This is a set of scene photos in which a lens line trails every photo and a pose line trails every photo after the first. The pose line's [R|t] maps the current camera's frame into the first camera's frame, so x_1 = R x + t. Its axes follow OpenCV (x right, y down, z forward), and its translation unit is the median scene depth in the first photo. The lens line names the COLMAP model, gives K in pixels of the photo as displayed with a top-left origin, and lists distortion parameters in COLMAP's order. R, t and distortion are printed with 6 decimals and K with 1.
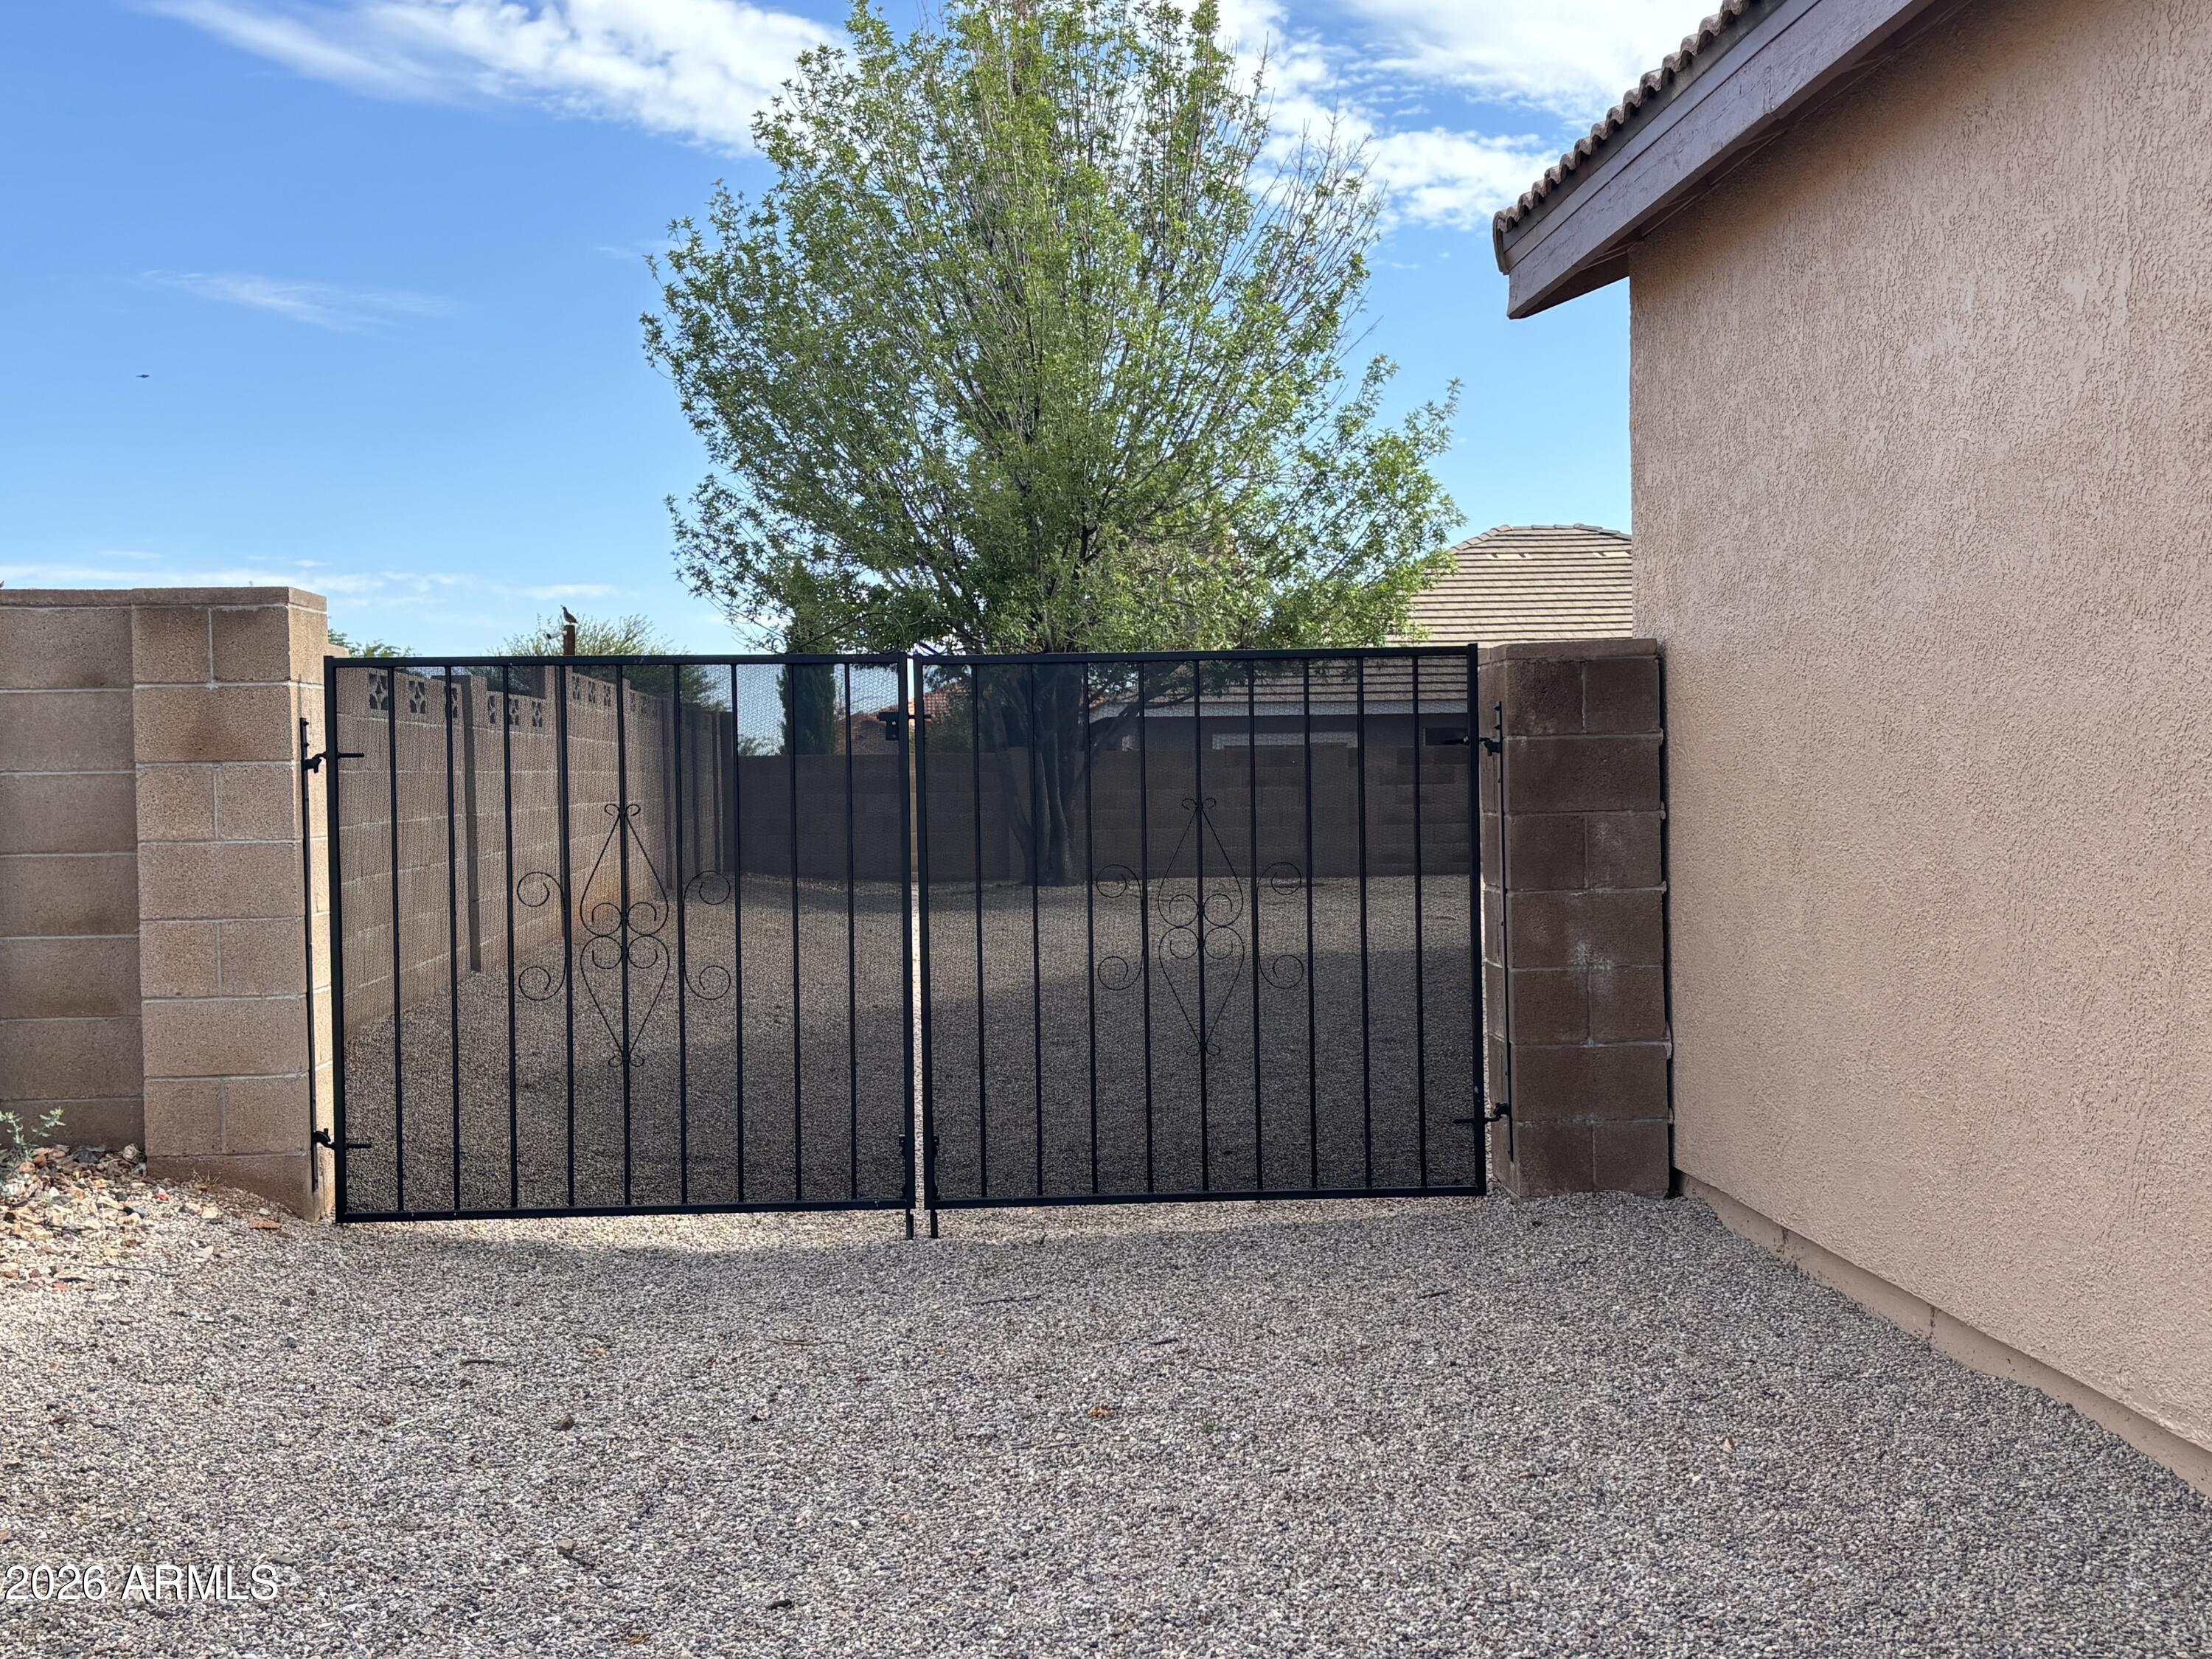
lens RADIAL K [[2579.8, 0, 1106.0], [0, 2579.8, 829.5], [0, 0, 1]] dist [-0.002082, -0.041831]
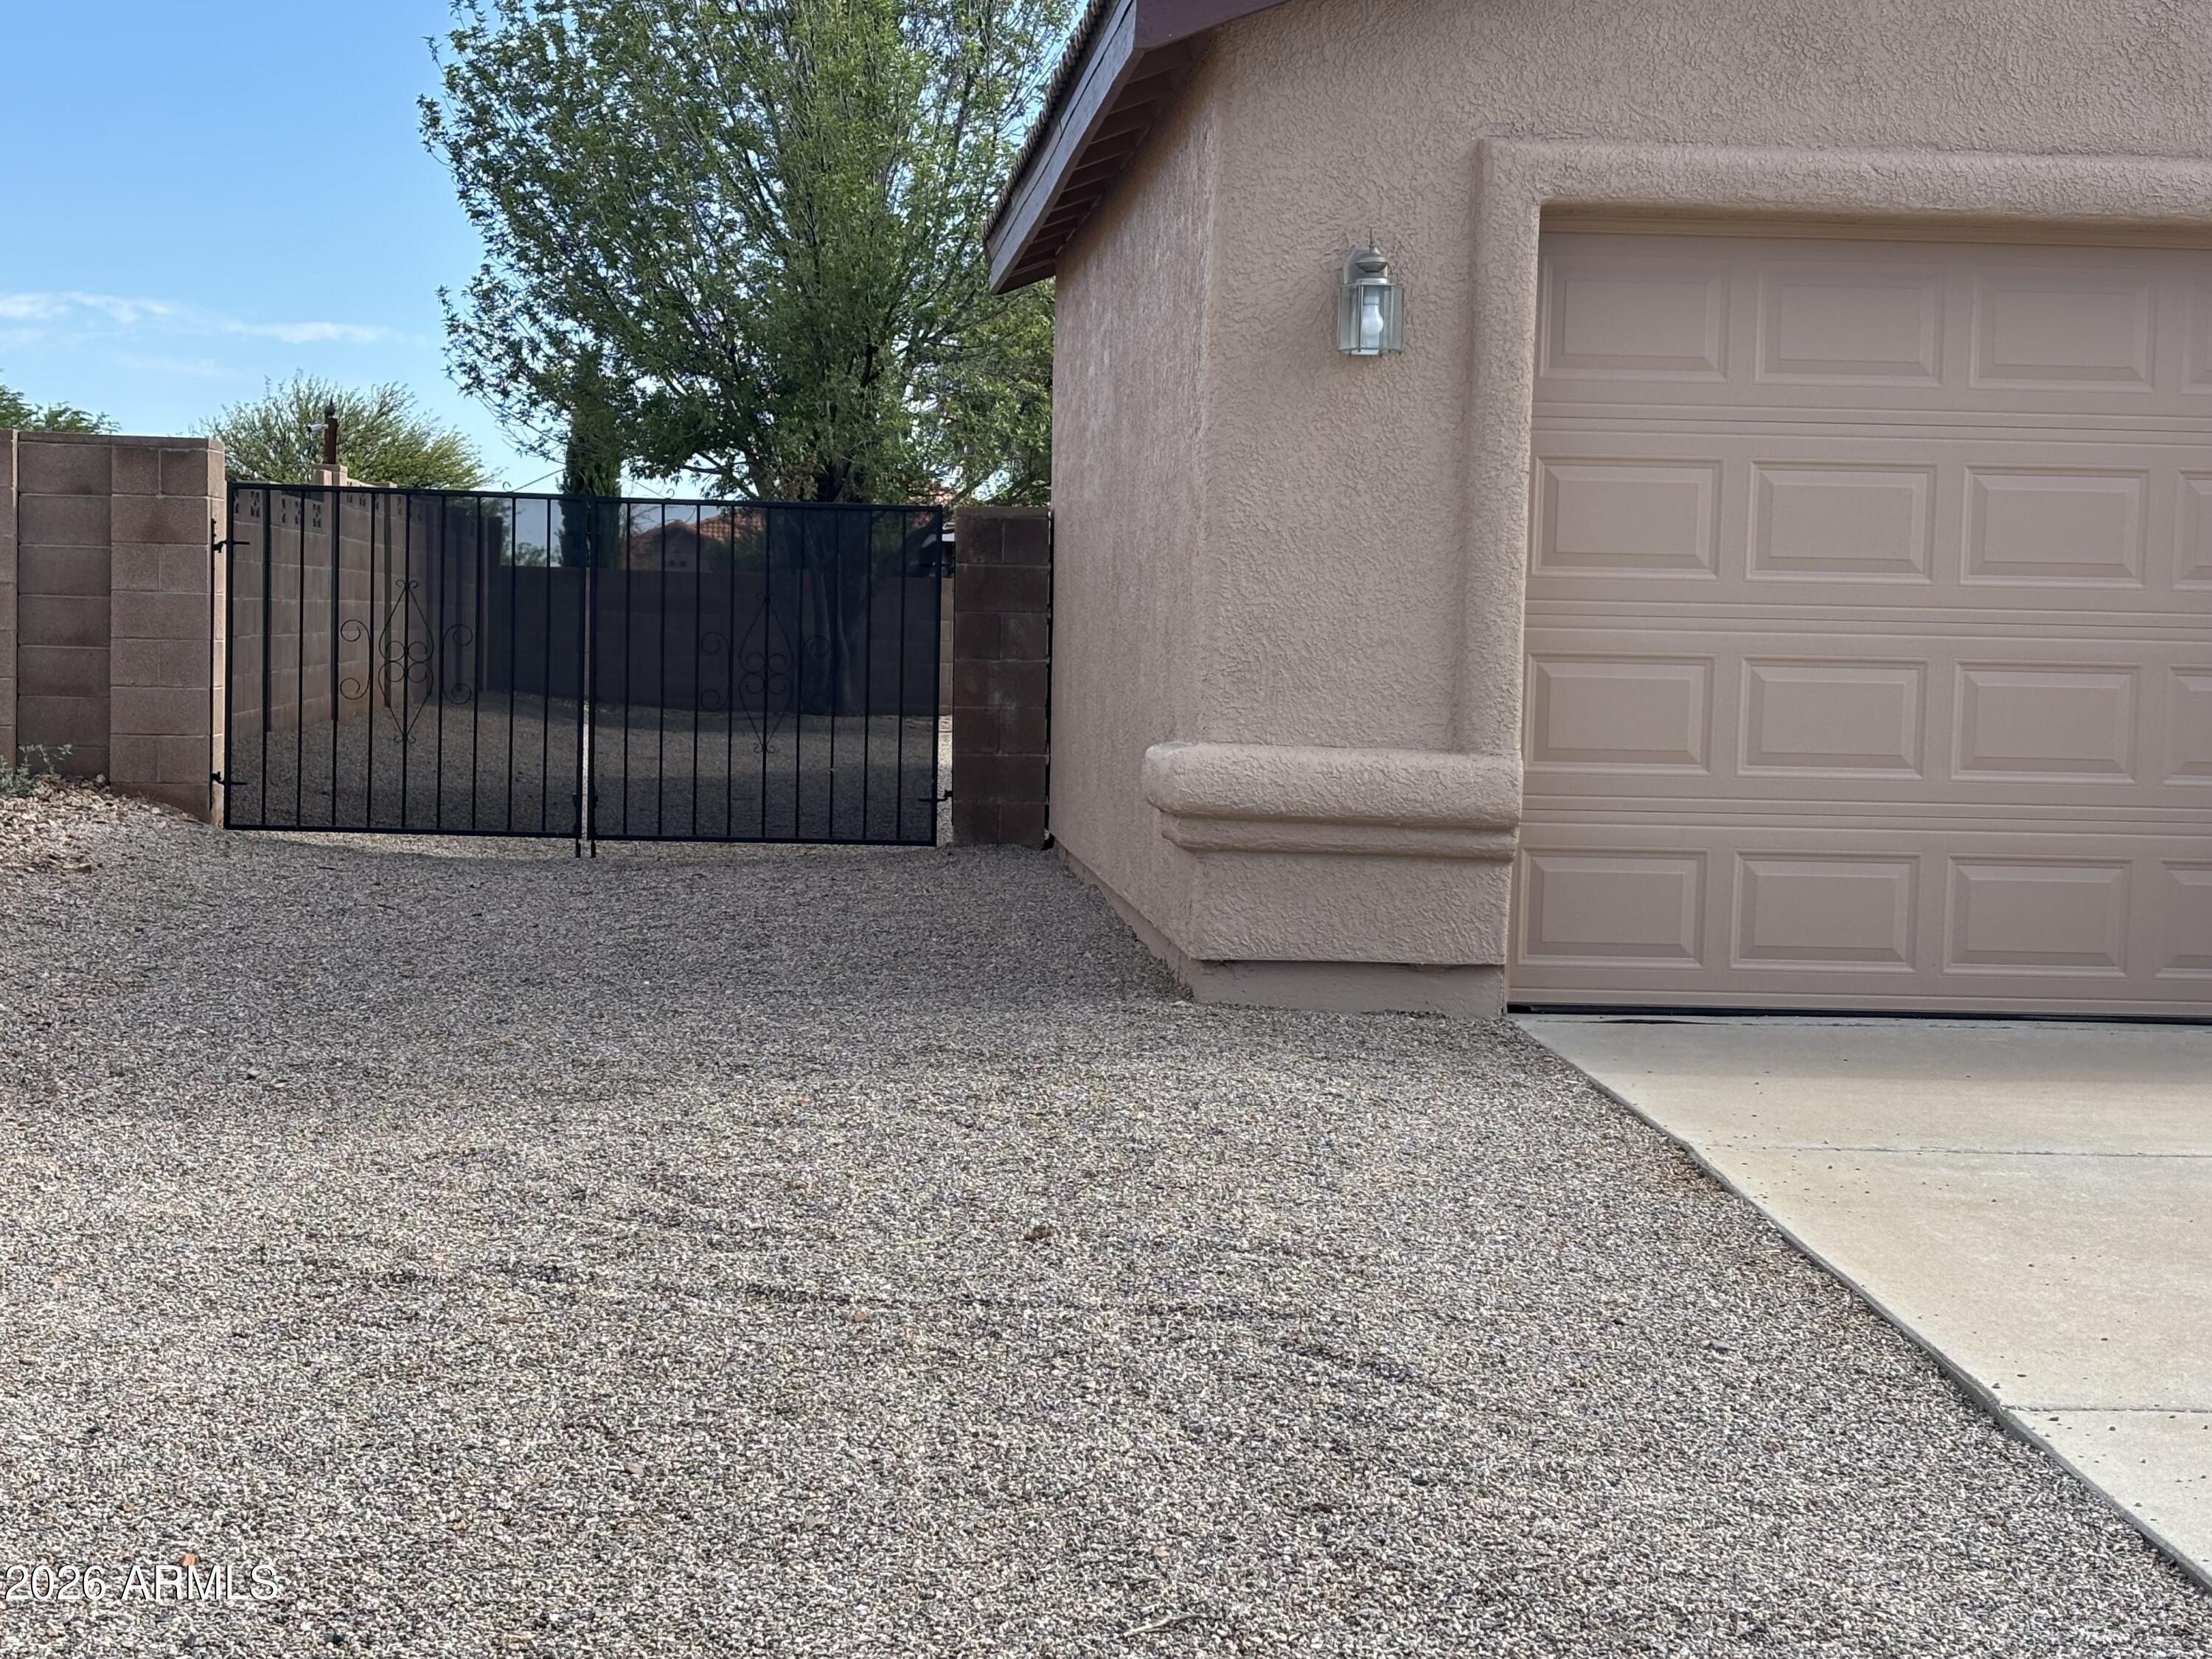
lens RADIAL K [[3244.6, 0, 1106.0], [0, 3244.6, 829.5], [0, 0, 1]] dist [-0.009415, -0.066816]
pose [[0.998291, 0.041744, 0.040893, 0.035911], [-0.043505, 0.998120, 0.043178, 0.008109], [-0.039014, -0.044884, 0.998230, -0.219433]]
